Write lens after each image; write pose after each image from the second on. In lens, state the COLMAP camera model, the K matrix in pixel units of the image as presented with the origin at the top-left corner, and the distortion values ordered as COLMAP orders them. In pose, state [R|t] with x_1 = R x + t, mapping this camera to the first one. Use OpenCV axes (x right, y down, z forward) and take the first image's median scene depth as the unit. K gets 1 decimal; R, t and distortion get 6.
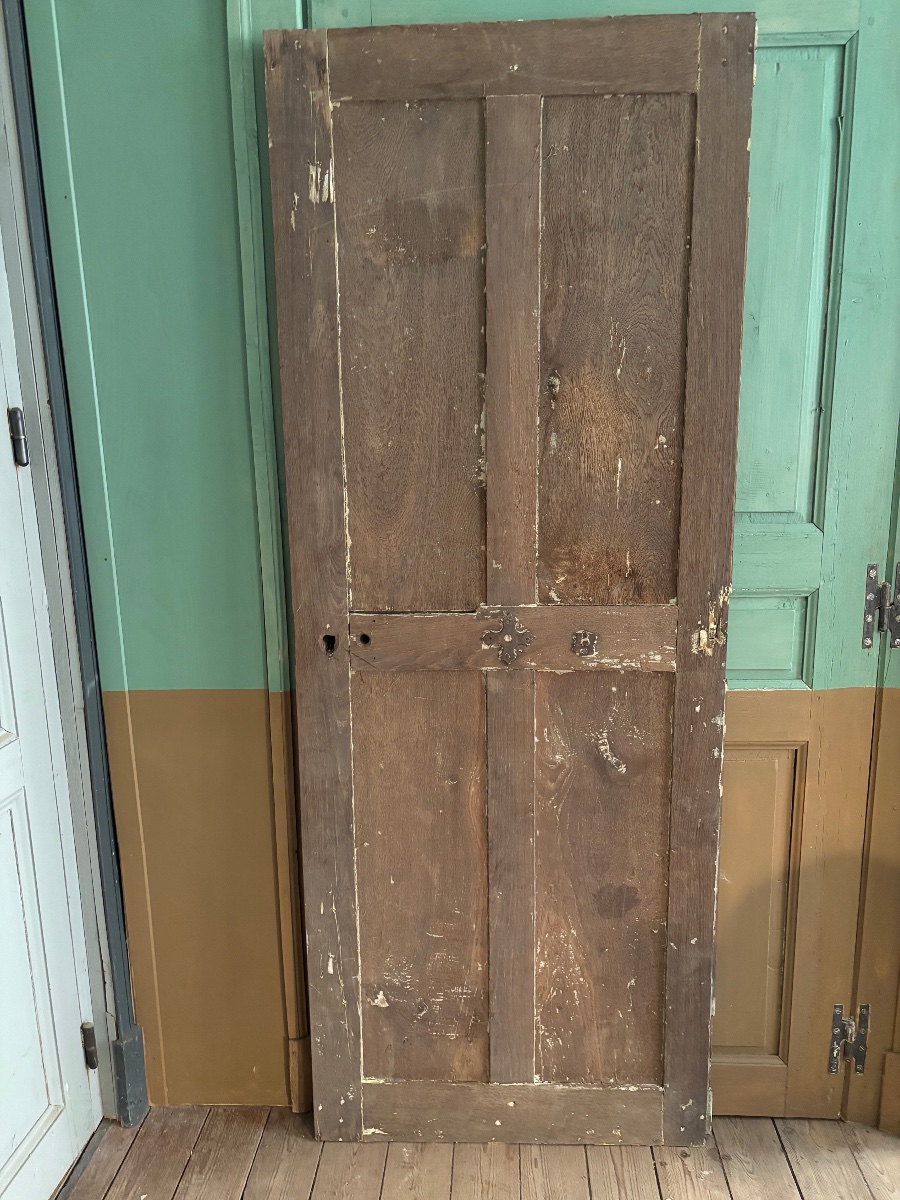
lens RADIAL K [[903.9, 0, 446.9], [0, 903.9, 597.8], [0, 0, 1]] dist [-0.003018, -0.027622]
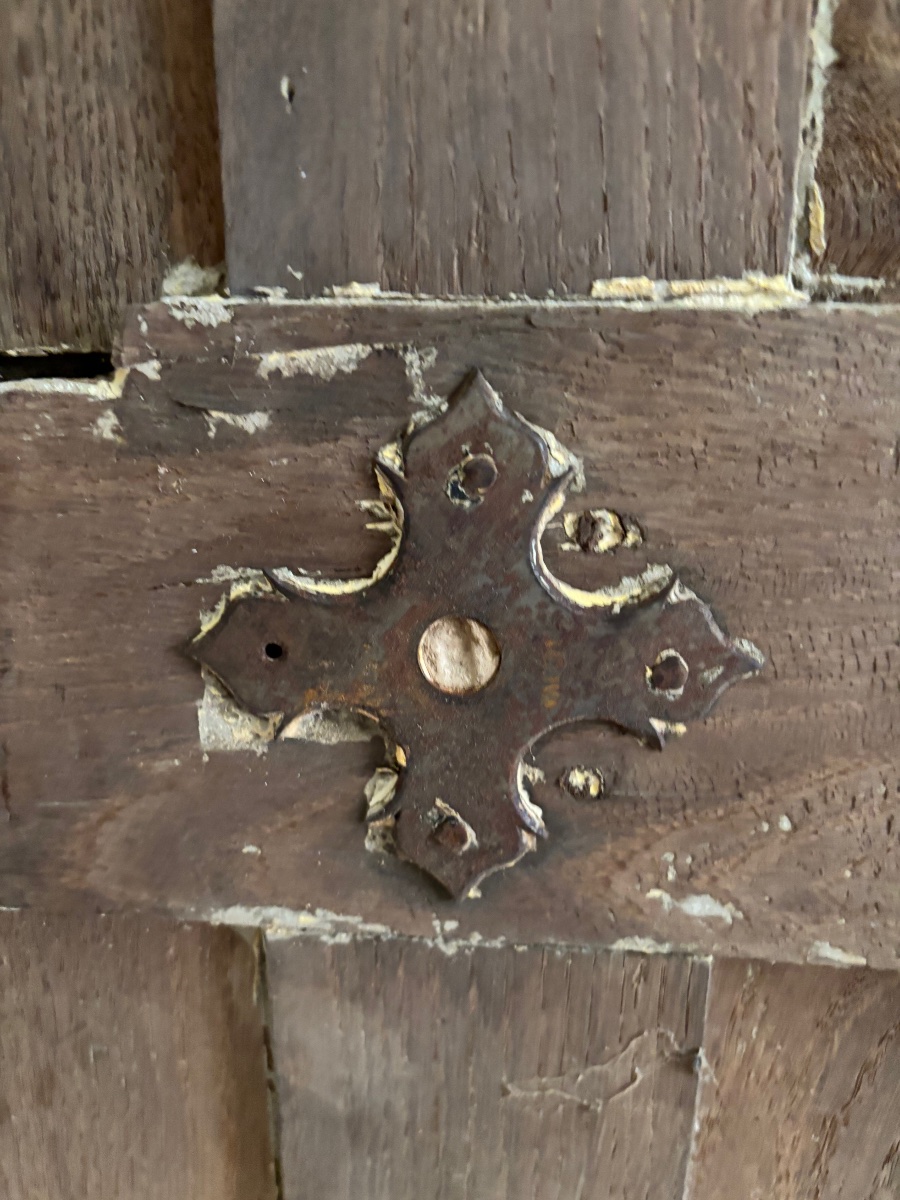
lens RADIAL K [[903.9, 0, 451.3], [0, 903.9, 600.2], [0, 0, 1]] dist [-0.003018, -0.027622]
pose [[0.999641, 0.019269, 0.018641, 0.065143], [-0.021359, 0.992627, 0.119313, 0.027464], [-0.016205, -0.119668, 0.992682, 0.905850]]
